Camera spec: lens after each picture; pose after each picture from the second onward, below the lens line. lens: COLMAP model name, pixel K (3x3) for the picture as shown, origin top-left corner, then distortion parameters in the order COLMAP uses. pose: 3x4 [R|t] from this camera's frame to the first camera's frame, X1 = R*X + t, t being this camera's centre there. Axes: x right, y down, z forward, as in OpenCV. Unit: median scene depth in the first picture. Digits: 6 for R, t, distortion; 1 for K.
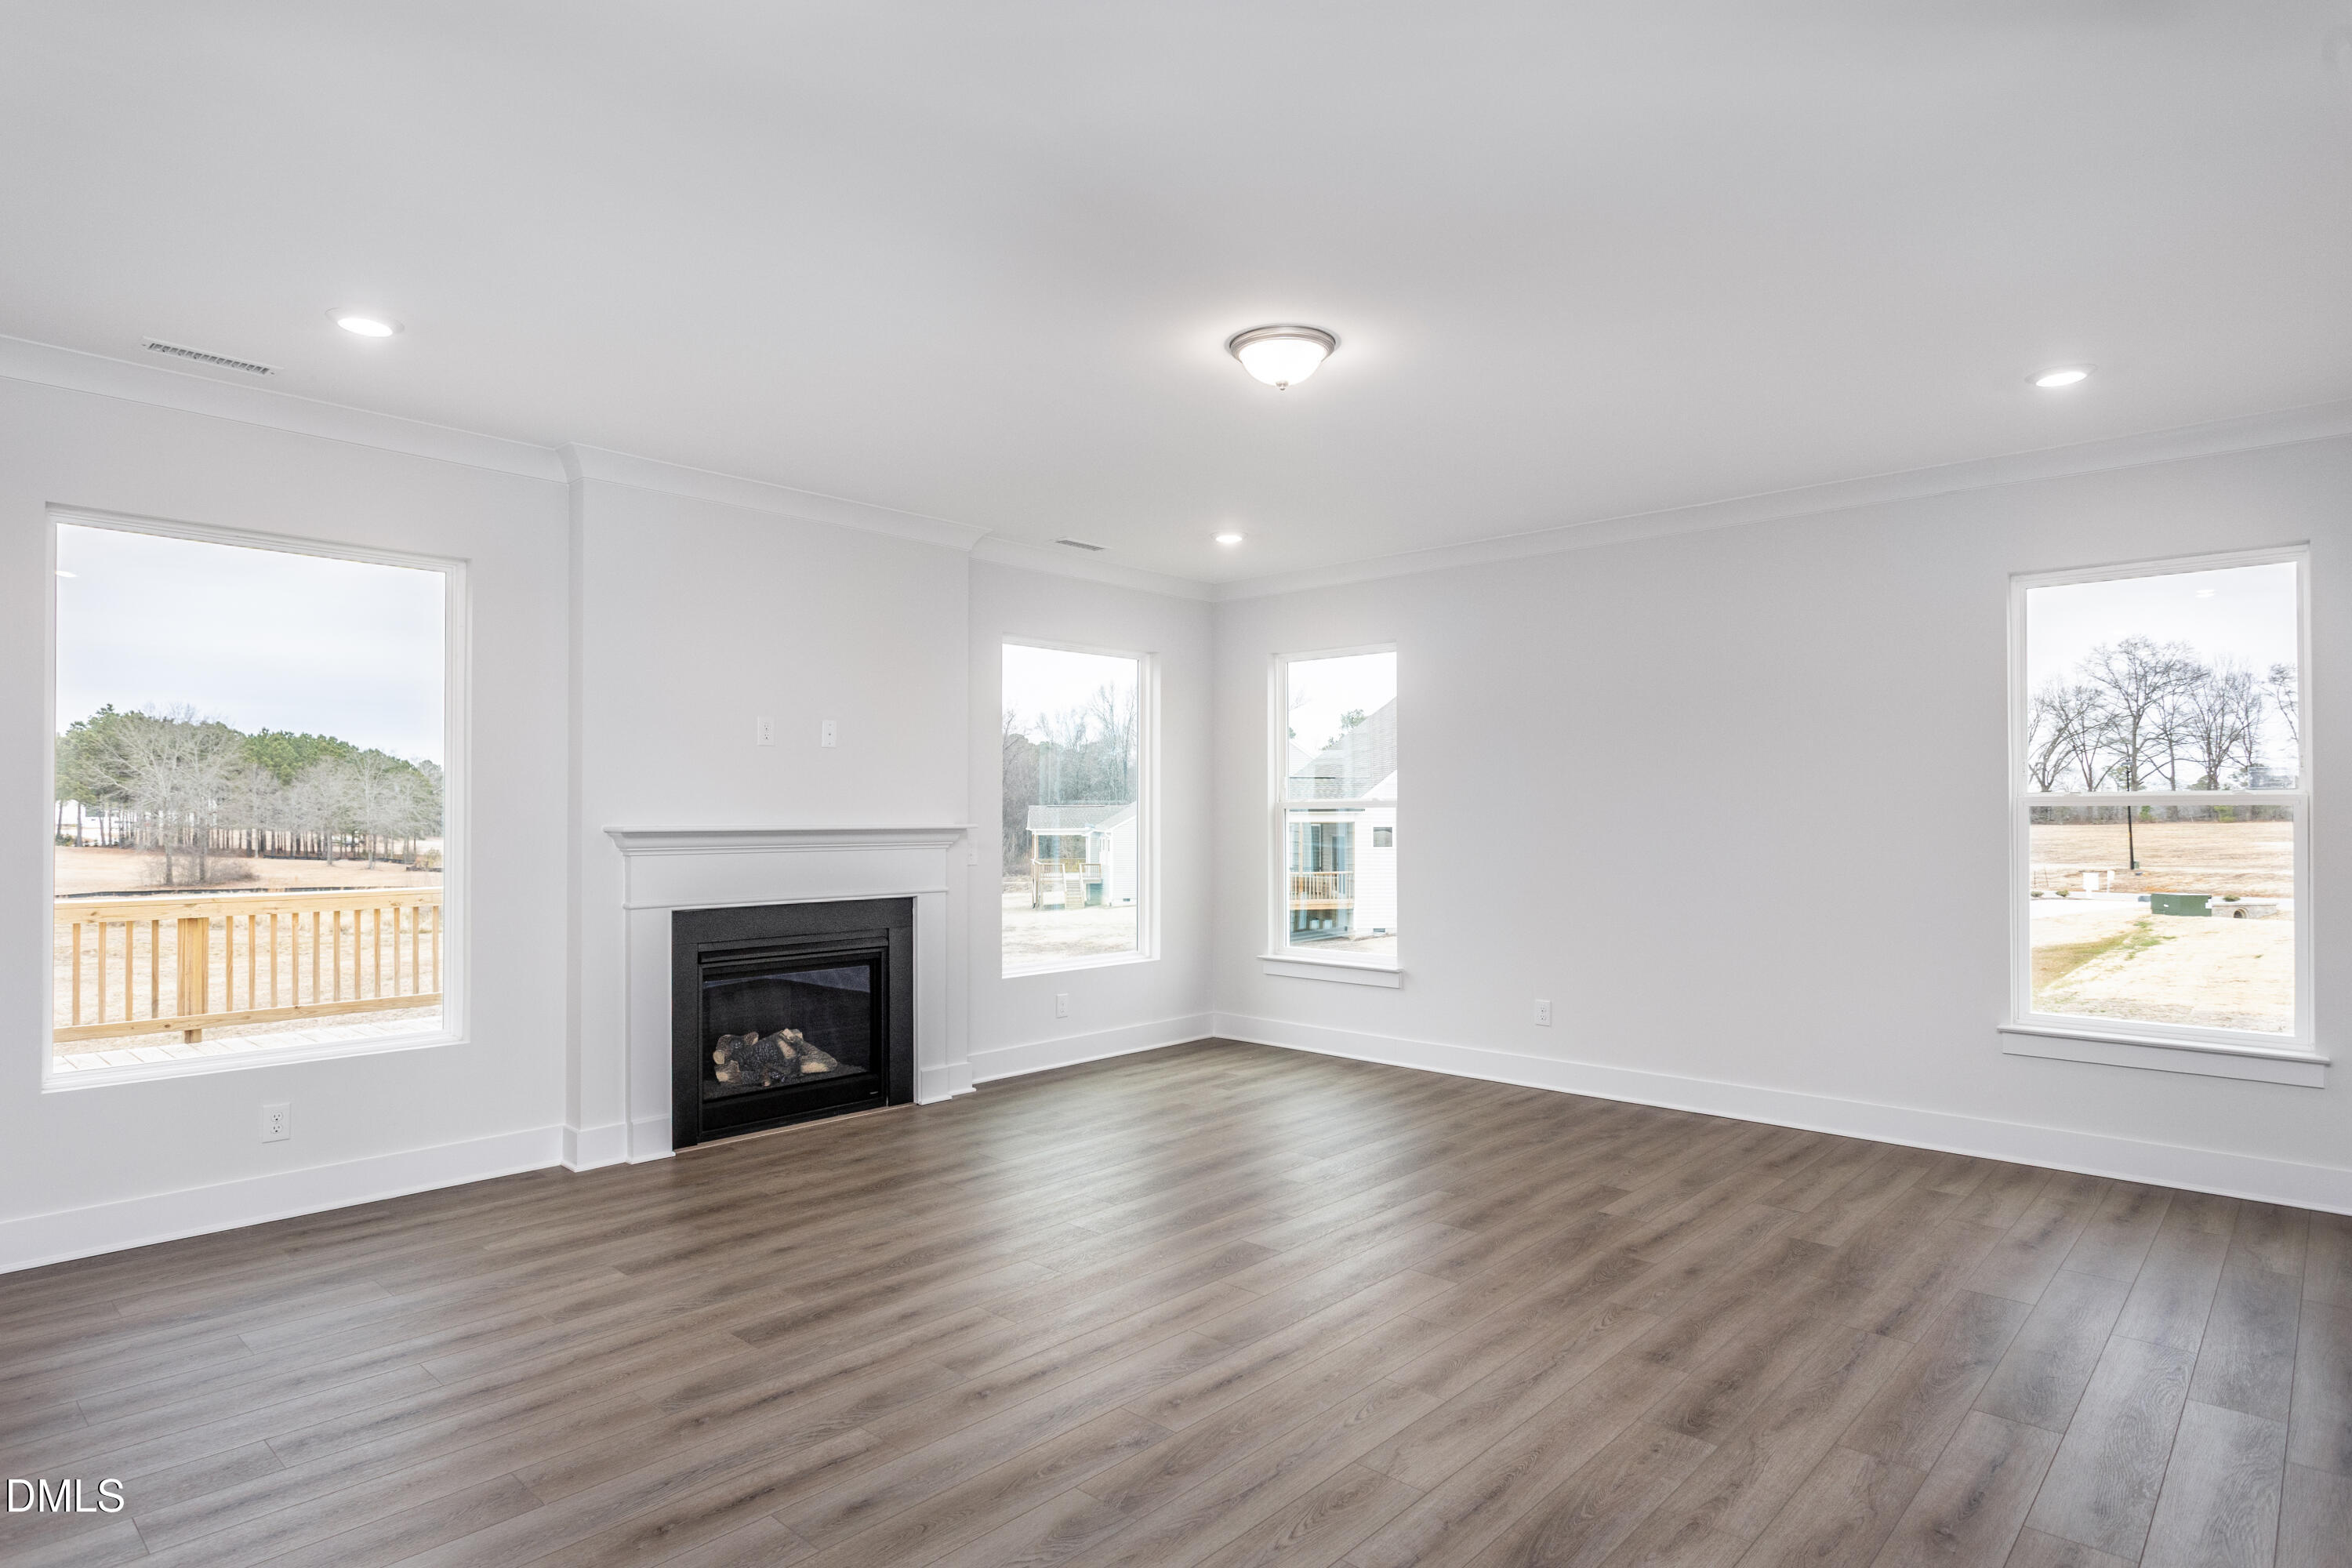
lens RADIAL K [[1277.7, 0, 1183.7], [0, 1277.7, 812.2], [0, 0, 1]] dist [-0.000969, -0.000591]
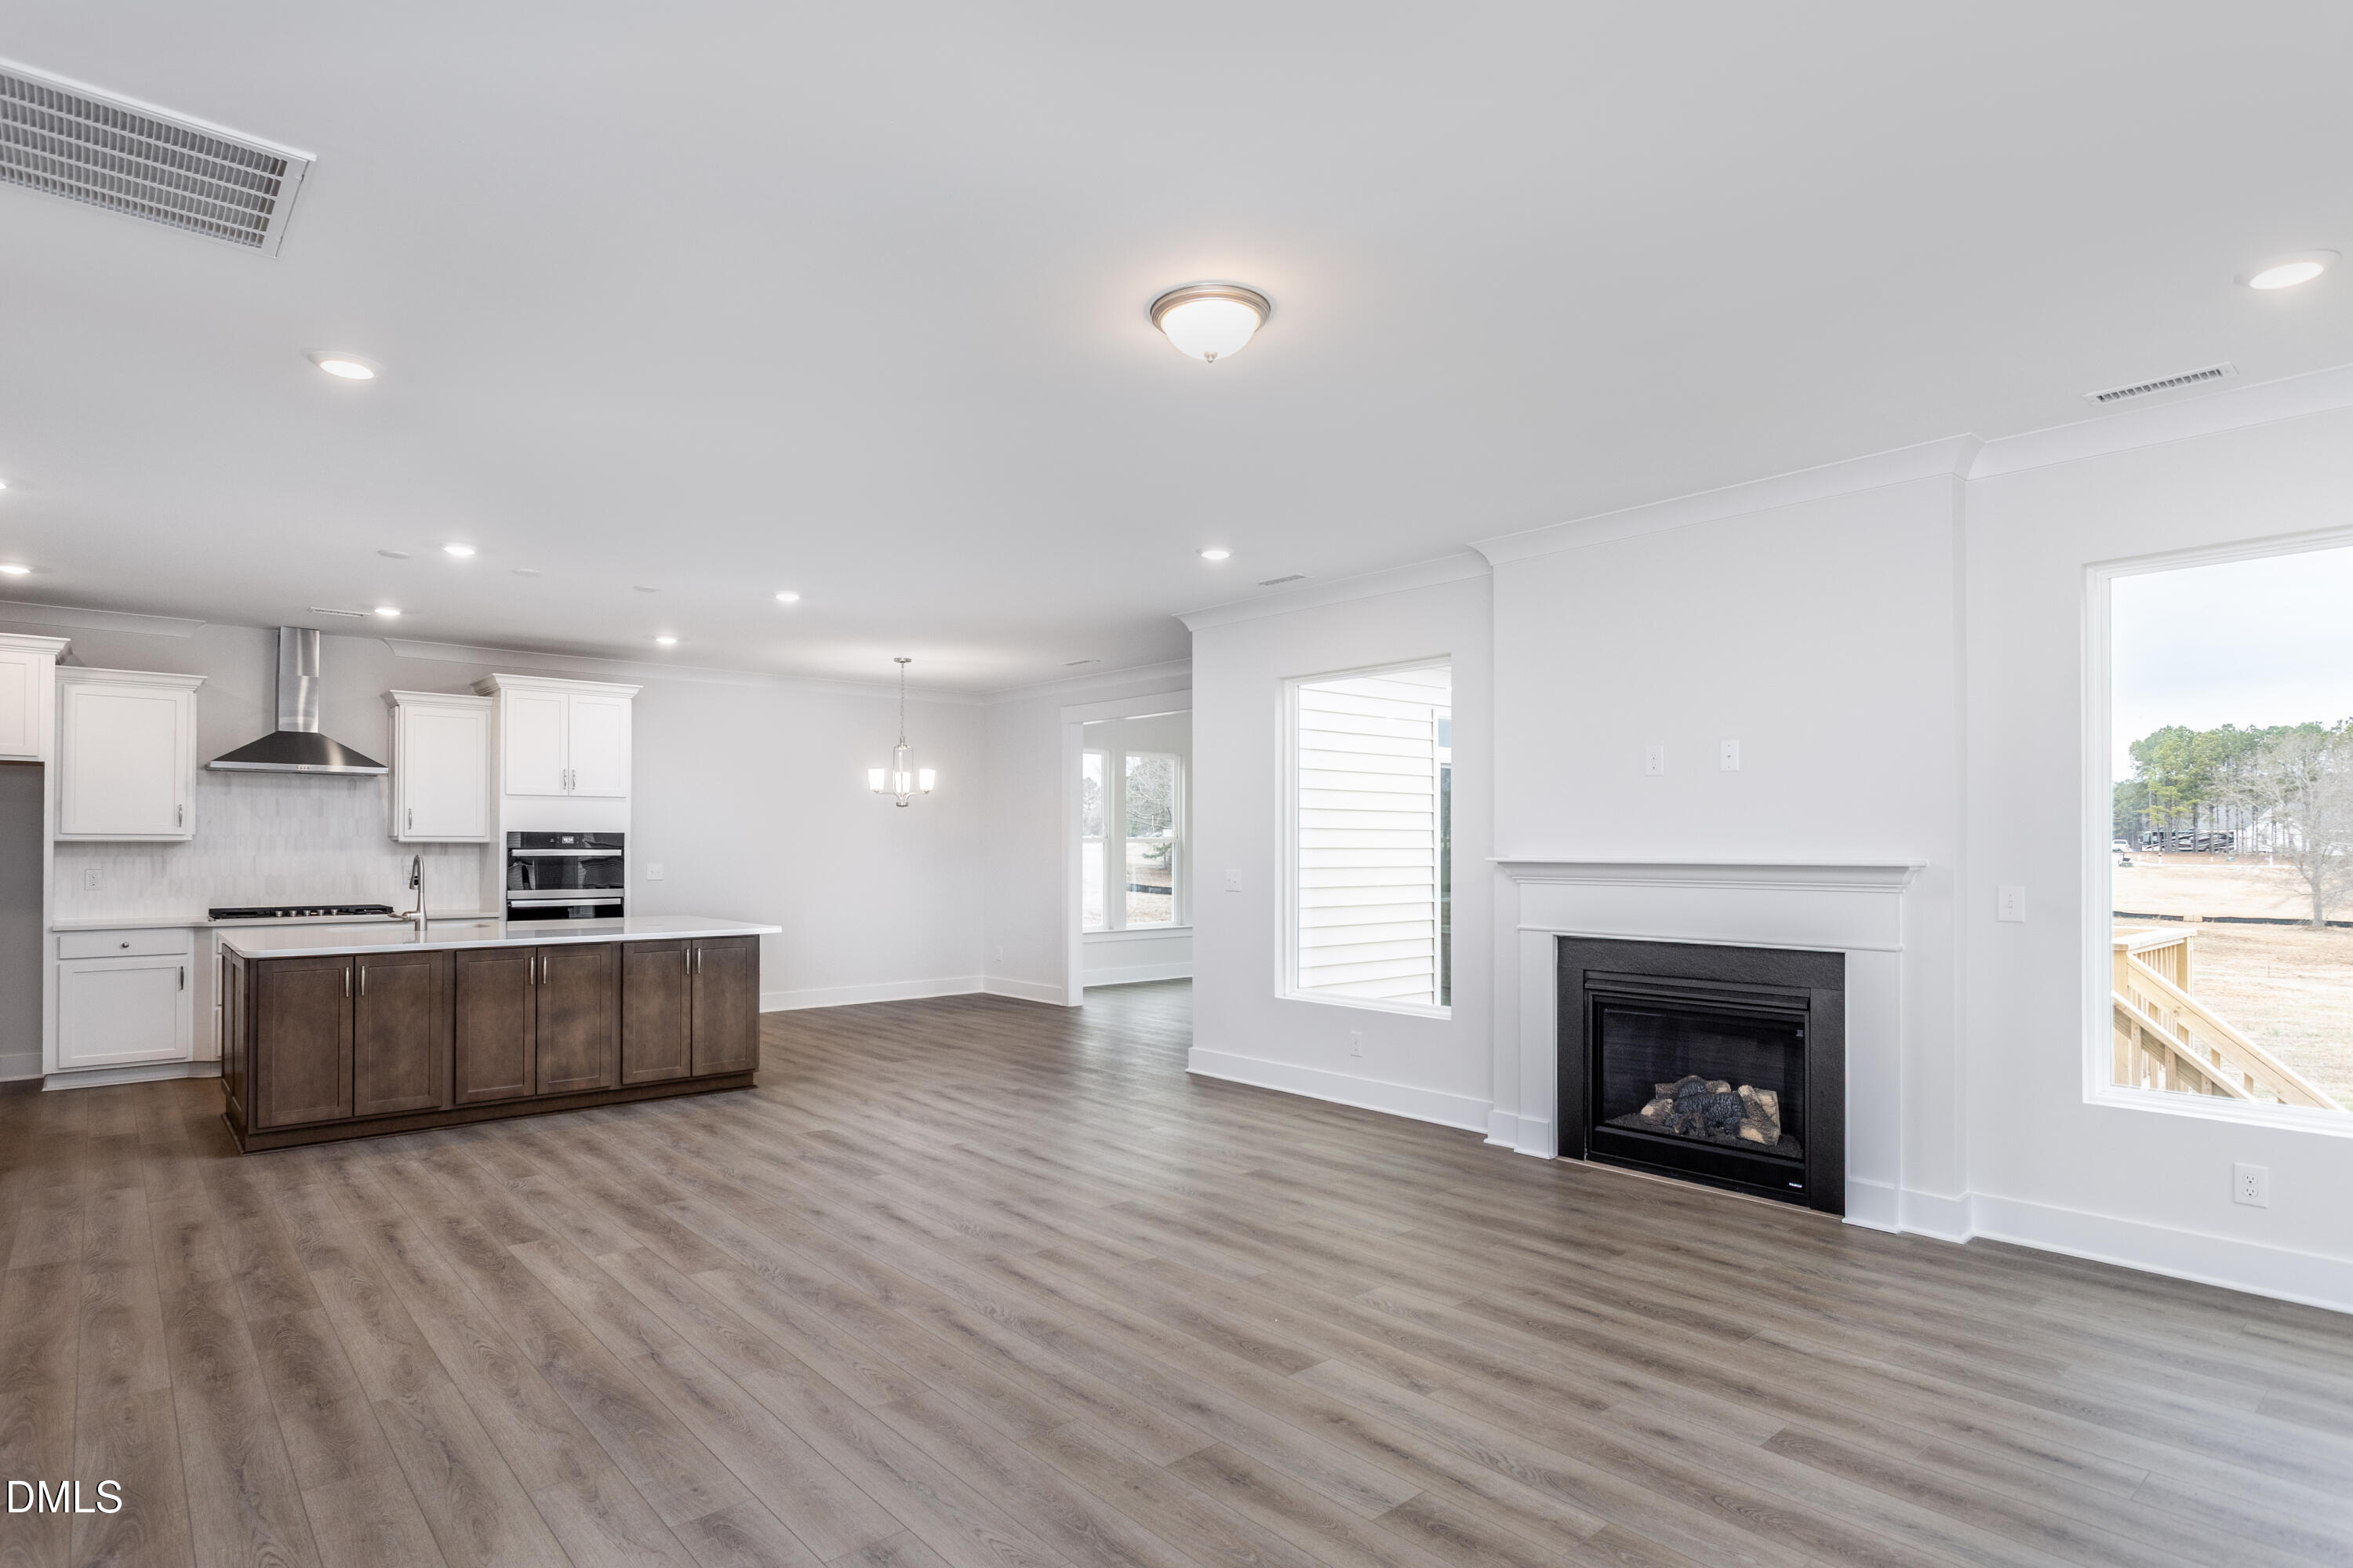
lens RADIAL K [[1243.6, 0, 1168.1], [0, 1243.6, 840.6], [0, 0, 1]] dist [-0.000043, -0.000139]
pose [[-0.122630, -0.006899, -0.992429, 0.450493], [0.000268, 0.999976, -0.006984, 0.002483], [0.992452, -0.001122, -0.122625, 0.521297]]
